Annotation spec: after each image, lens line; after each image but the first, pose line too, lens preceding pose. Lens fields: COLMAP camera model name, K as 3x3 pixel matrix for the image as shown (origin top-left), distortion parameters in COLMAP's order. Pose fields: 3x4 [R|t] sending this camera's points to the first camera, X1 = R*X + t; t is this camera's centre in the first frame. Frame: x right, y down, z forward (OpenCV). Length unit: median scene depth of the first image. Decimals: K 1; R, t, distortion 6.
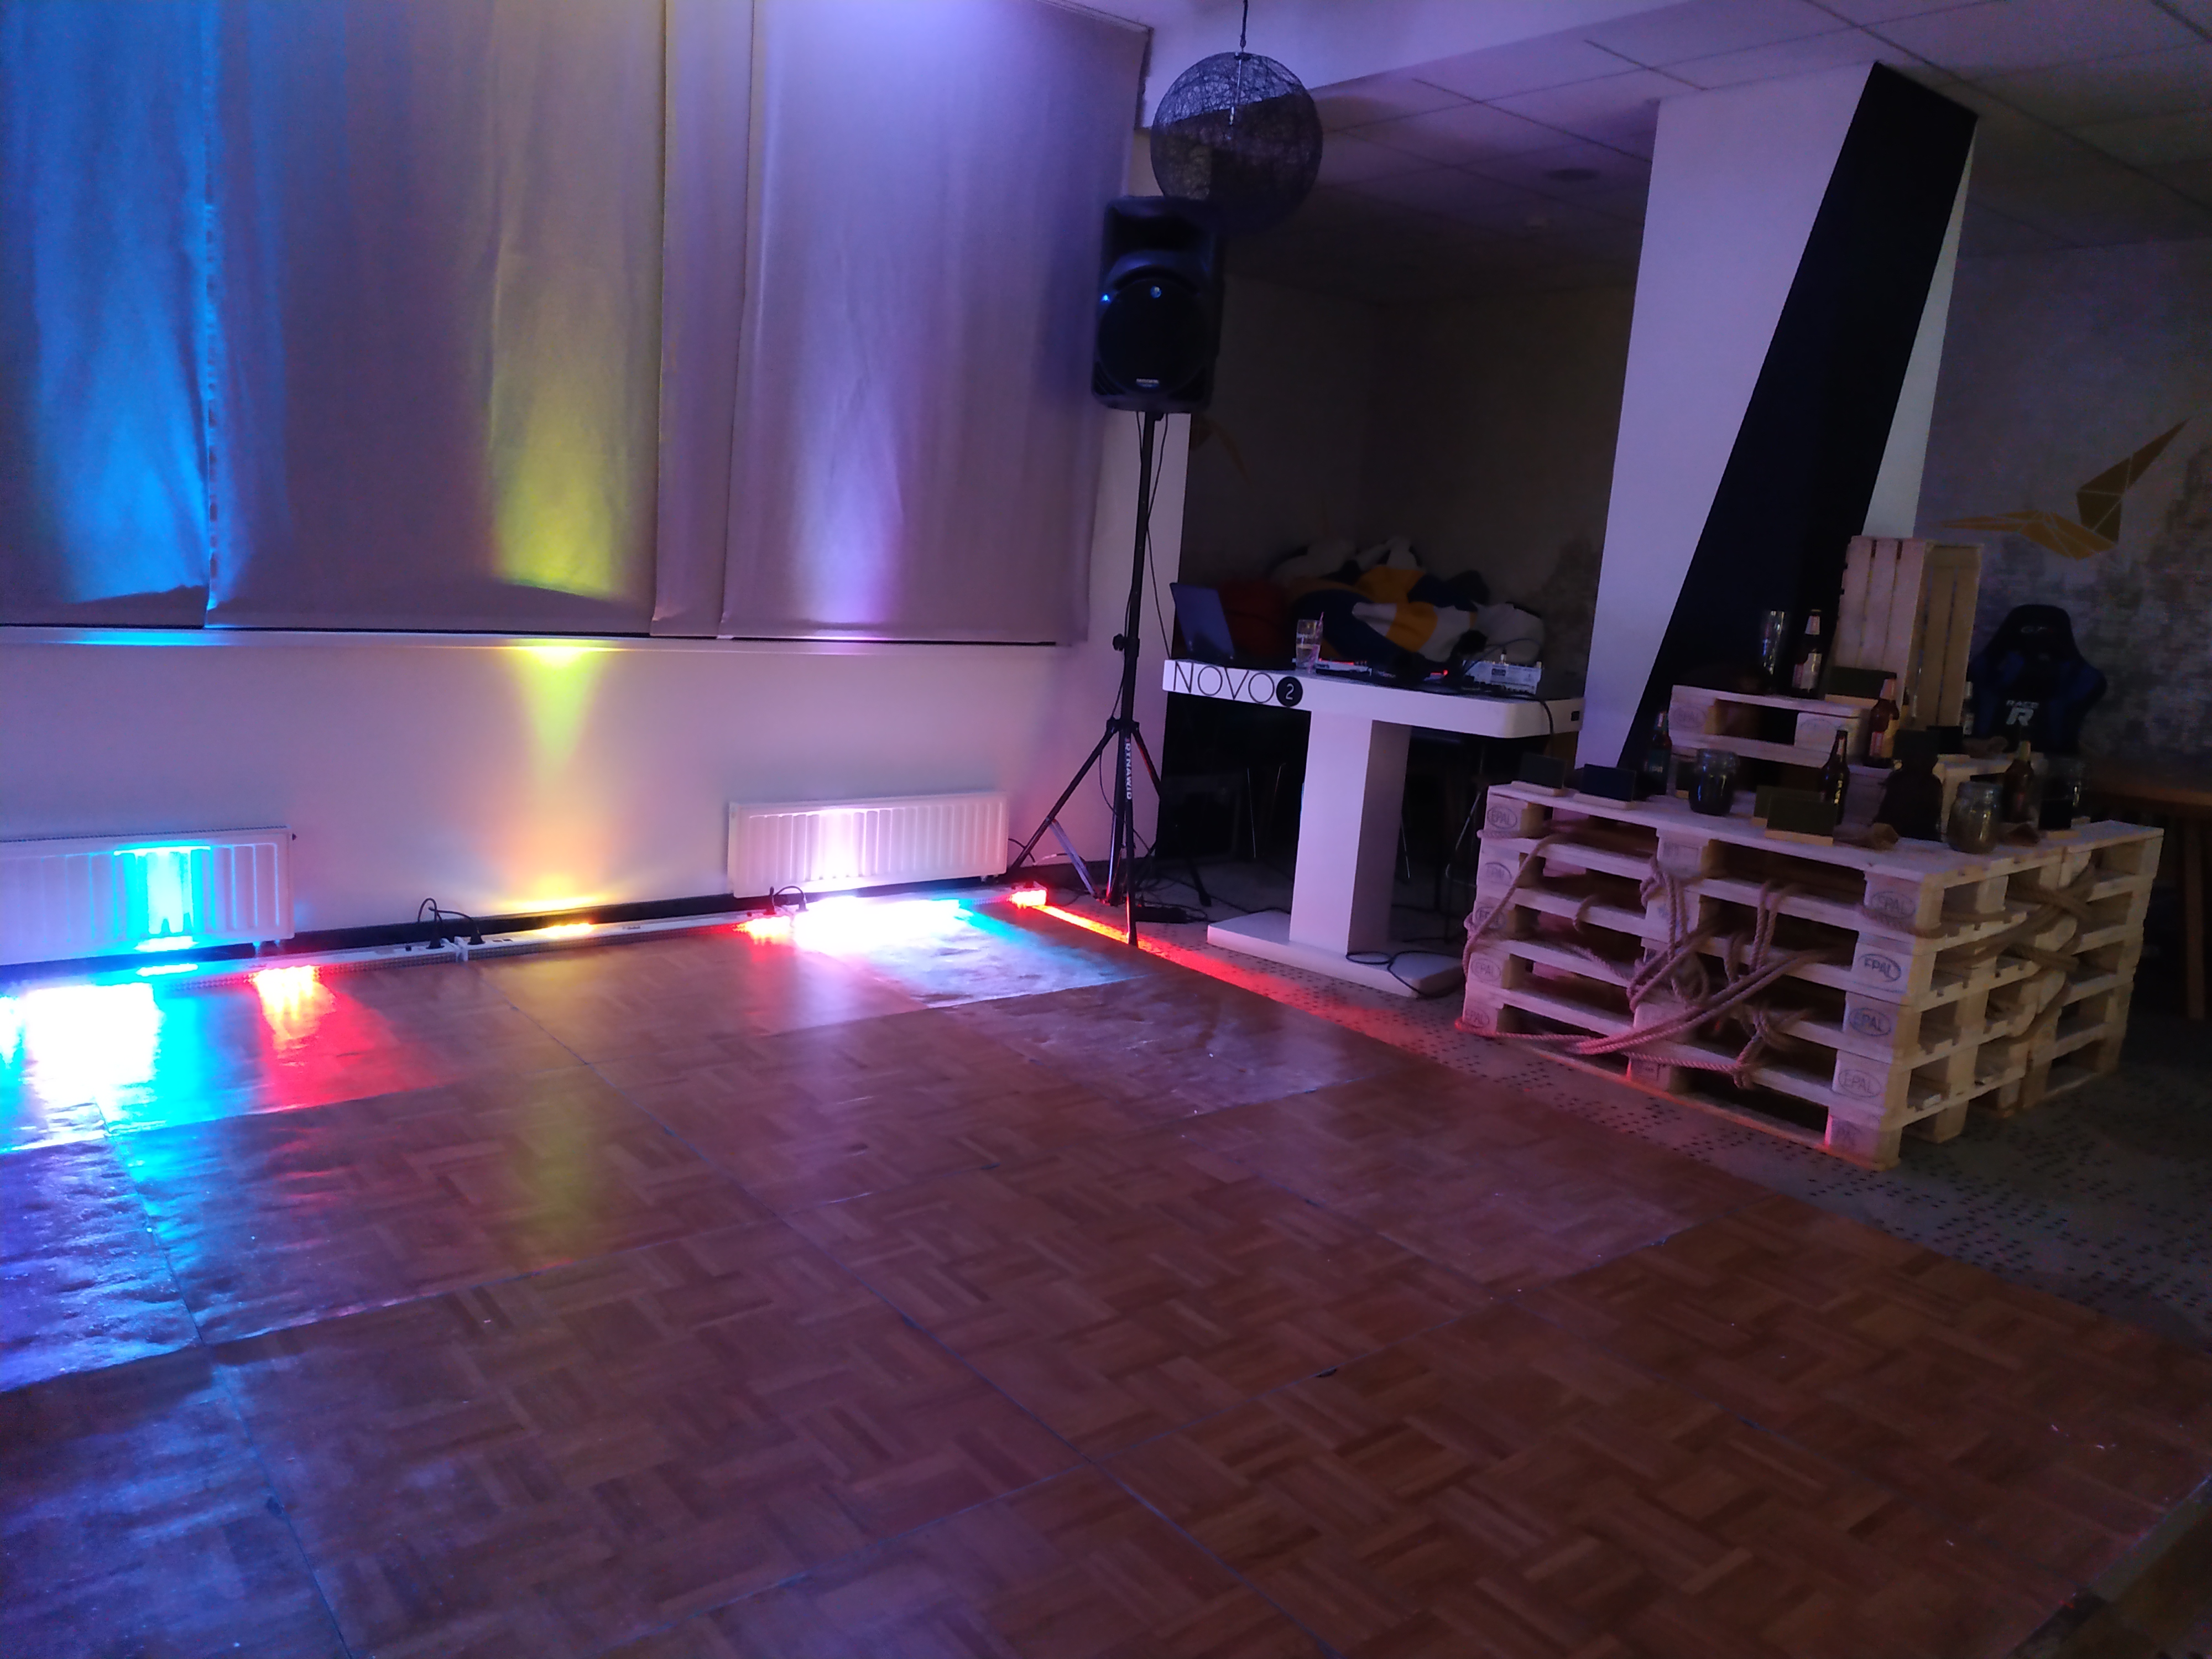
lens RADIAL K [[1563.8, 0, 1101.1], [0, 1563.8, 837.1], [0, 0, 1]] dist [0.011726, -0.000028]
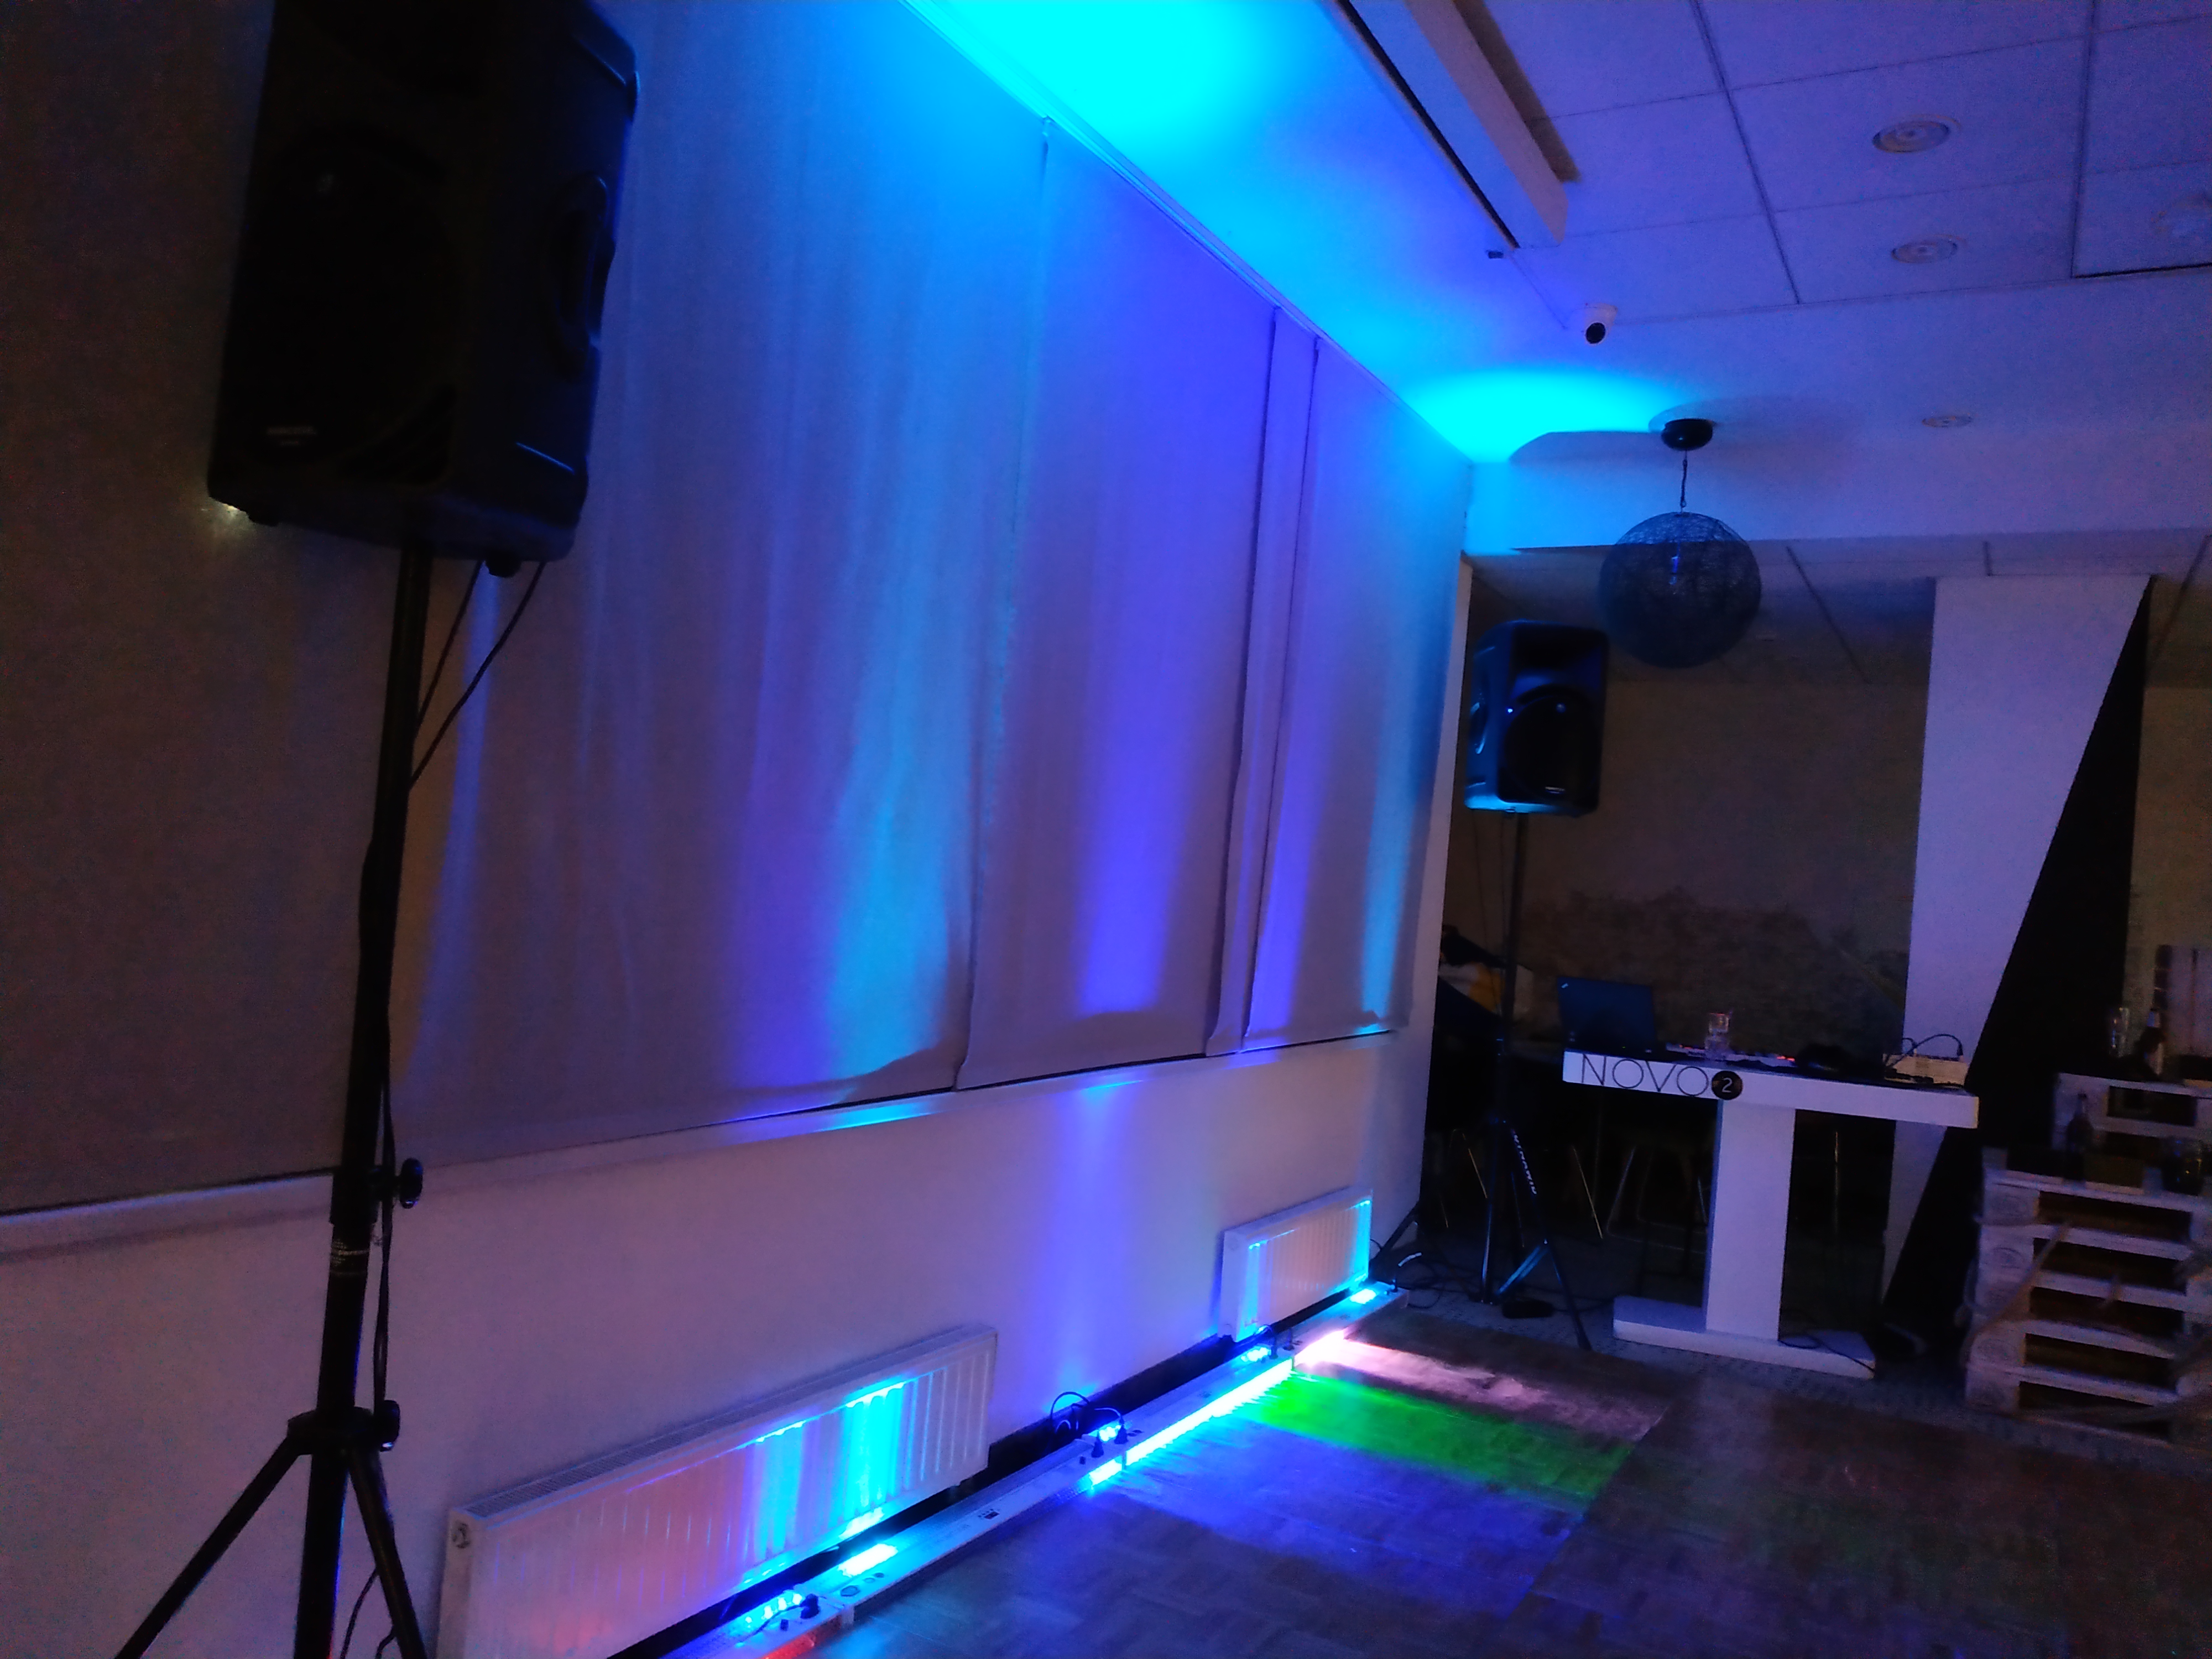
lens RADIAL K [[1563.8, 0, 1105.1], [0, 1563.8, 825.9], [0, 0, 1]] dist [0.011726, -0.000028]
pose [[0.910064, 0.023347, 0.413810, -0.768105], [0.053359, 0.983504, -0.172836, -0.115212], [-0.411019, 0.179372, 0.893806, 0.223403]]
